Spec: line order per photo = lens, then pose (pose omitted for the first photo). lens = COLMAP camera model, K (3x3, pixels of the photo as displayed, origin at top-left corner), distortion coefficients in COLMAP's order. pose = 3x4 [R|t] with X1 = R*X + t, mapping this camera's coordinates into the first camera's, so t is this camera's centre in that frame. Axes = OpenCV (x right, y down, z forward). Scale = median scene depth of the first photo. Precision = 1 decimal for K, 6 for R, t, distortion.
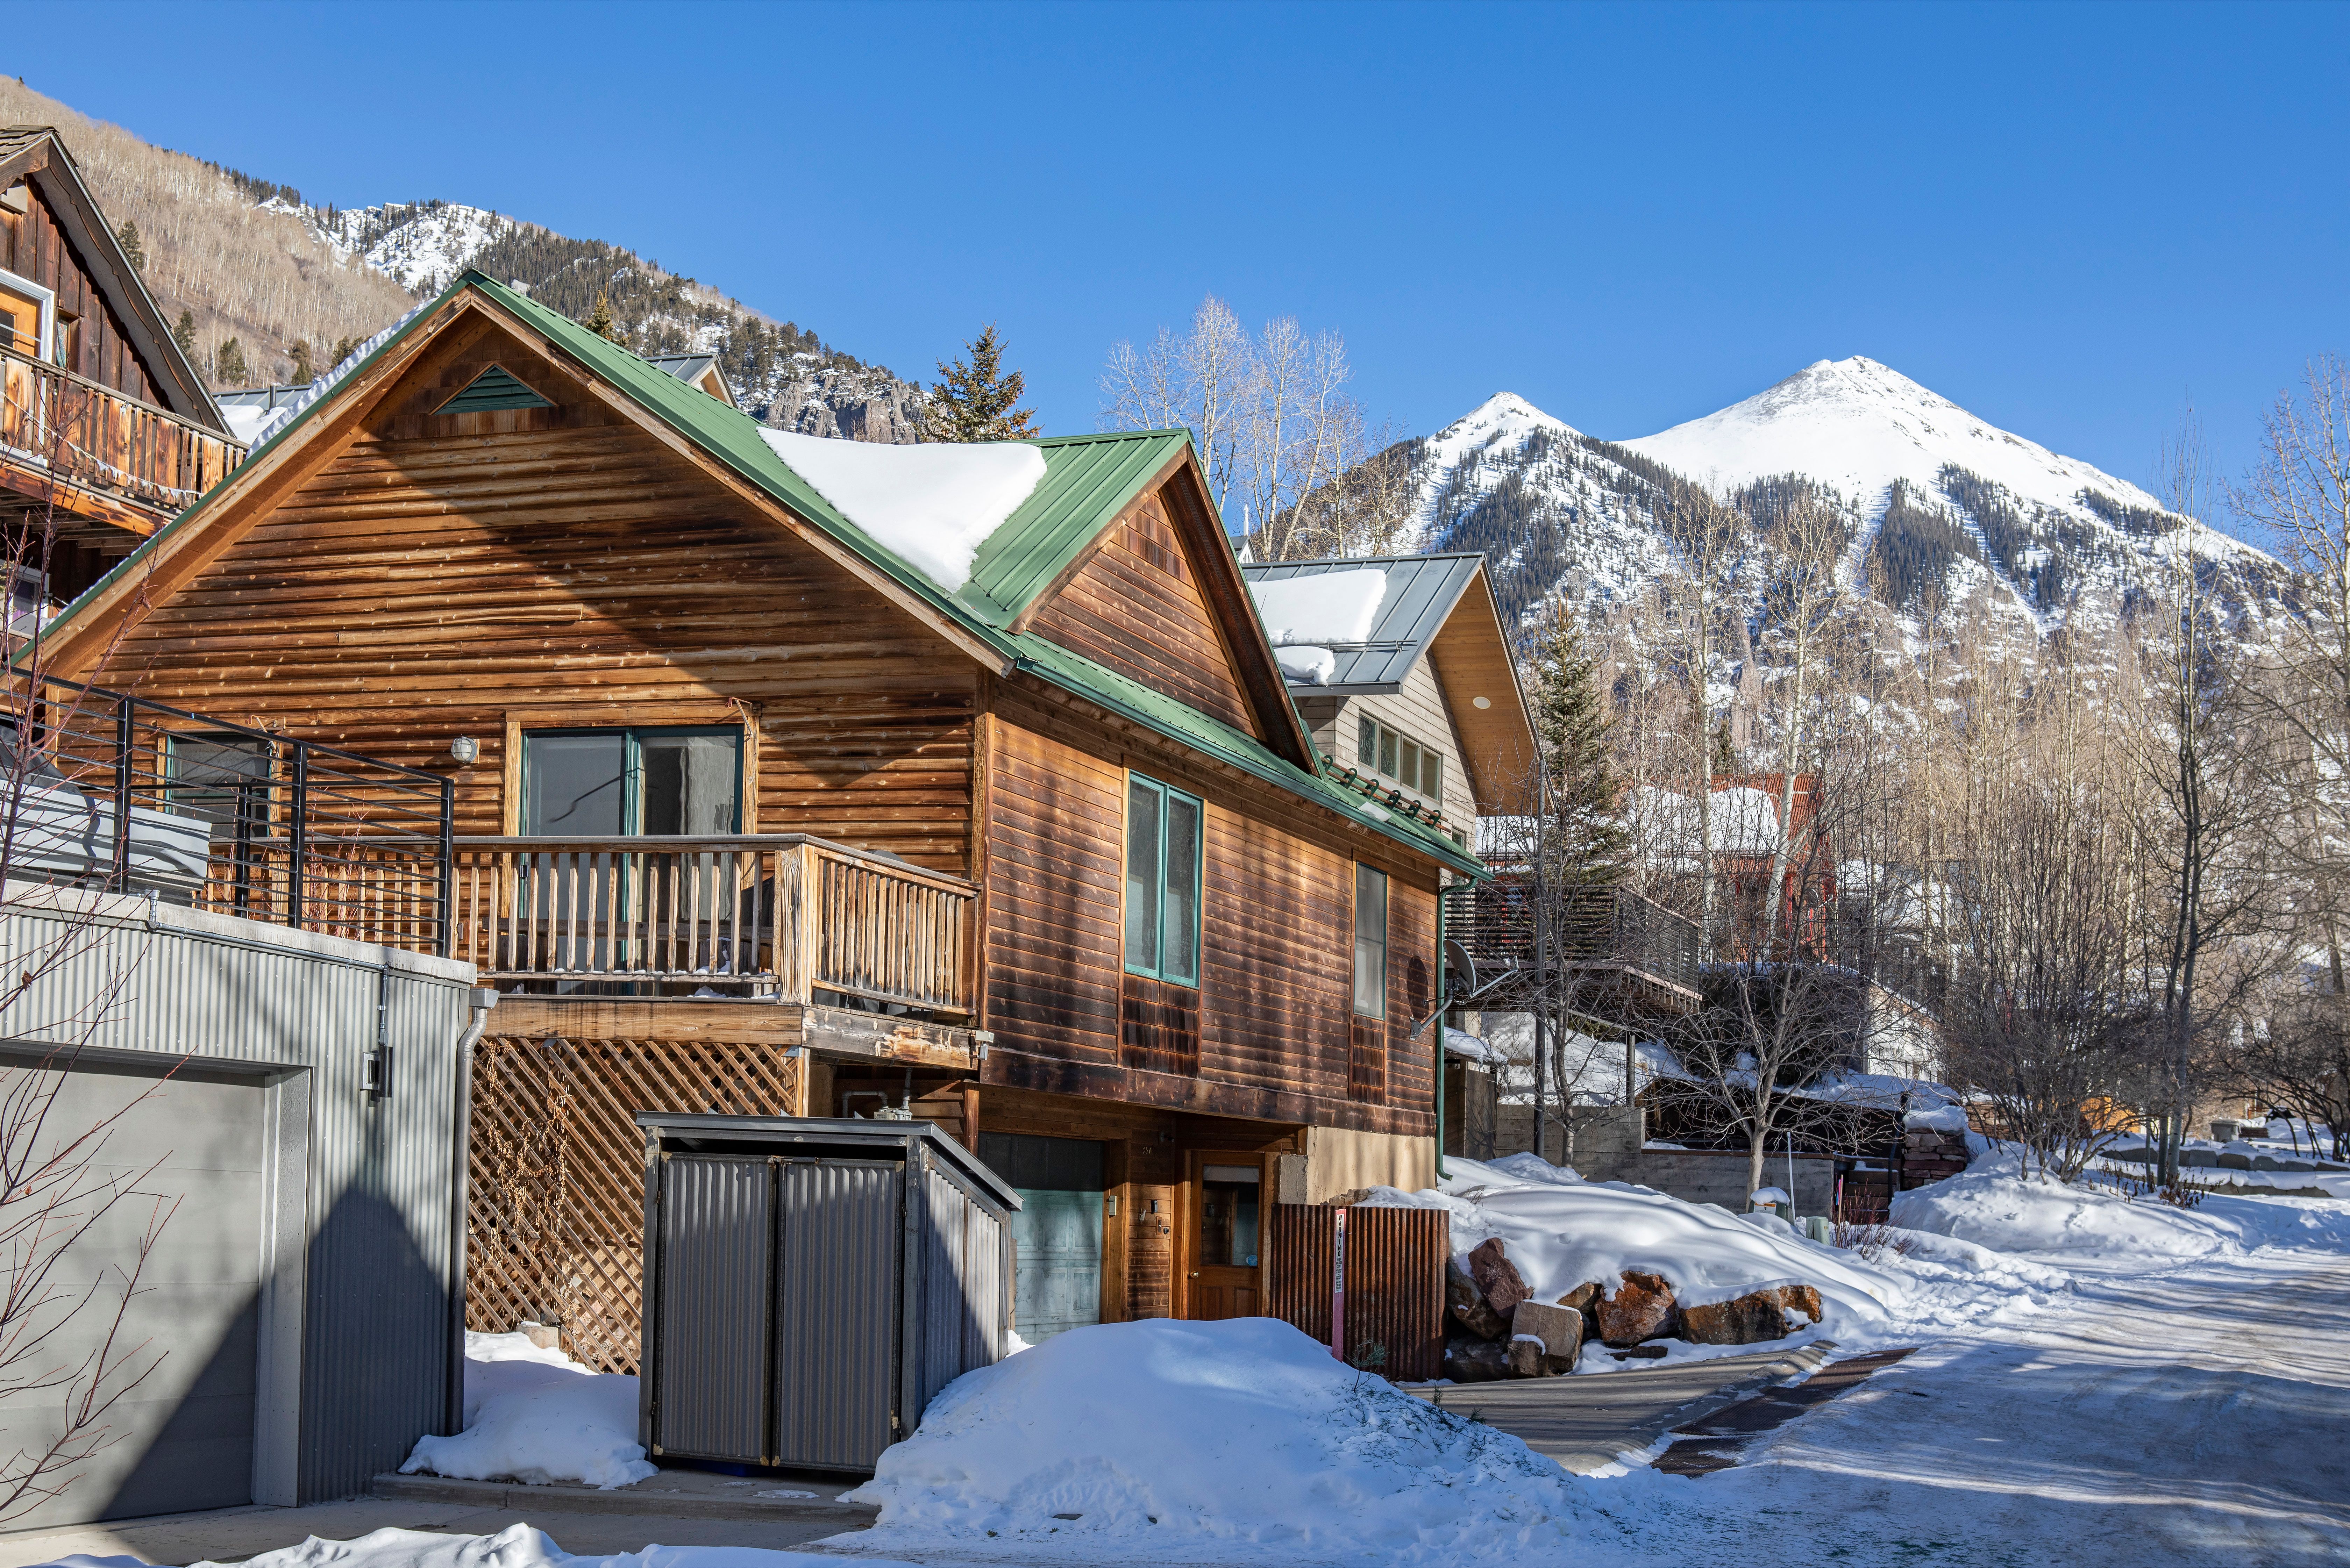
lens RADIAL K [[2866.6, 0, 1125.6], [0, 2866.6, 897.2], [0, 0, 1]] dist [0.000875, 0.000000]
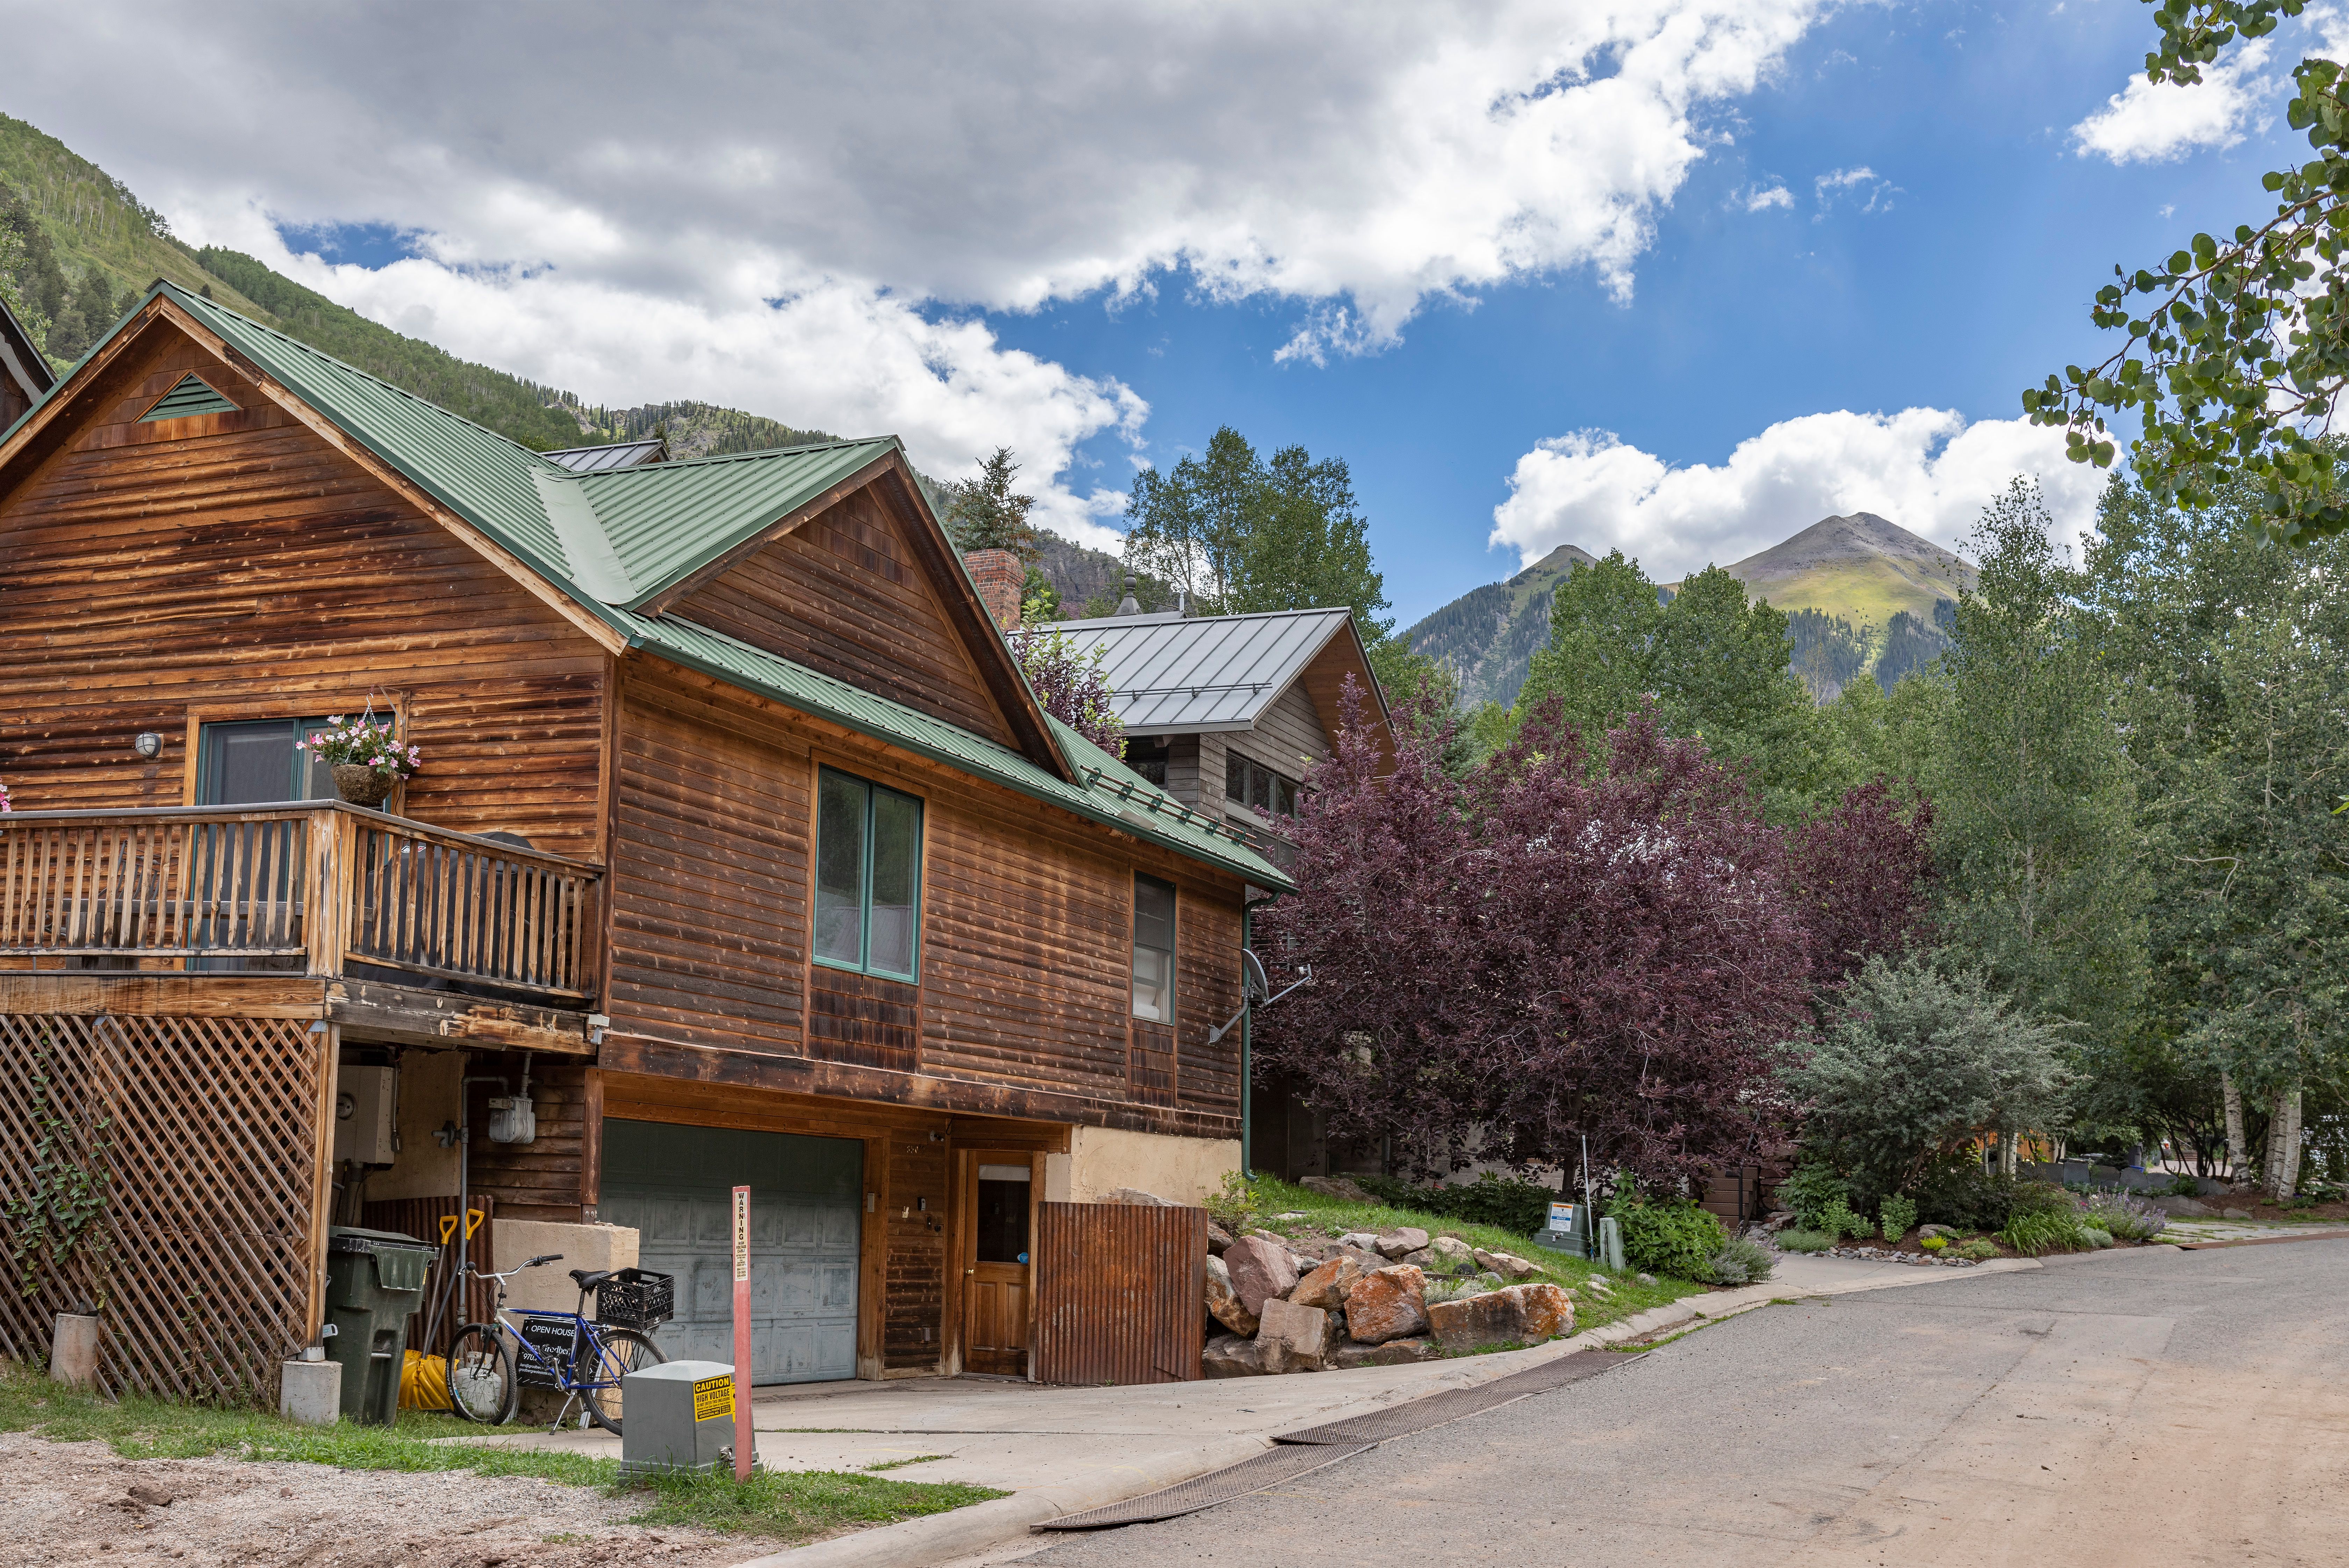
lens RADIAL K [[2349.3, 0, 1176.7], [0, 2349.3, 783.4], [0, 0, 1]] dist [-0.034050, 0.000000]
pose [[0.998909, -0.008011, -0.046009, 0.175239], [0.004356, 0.996865, -0.078998, 0.030103], [0.046497, 0.078711, 0.995813, 0.192436]]
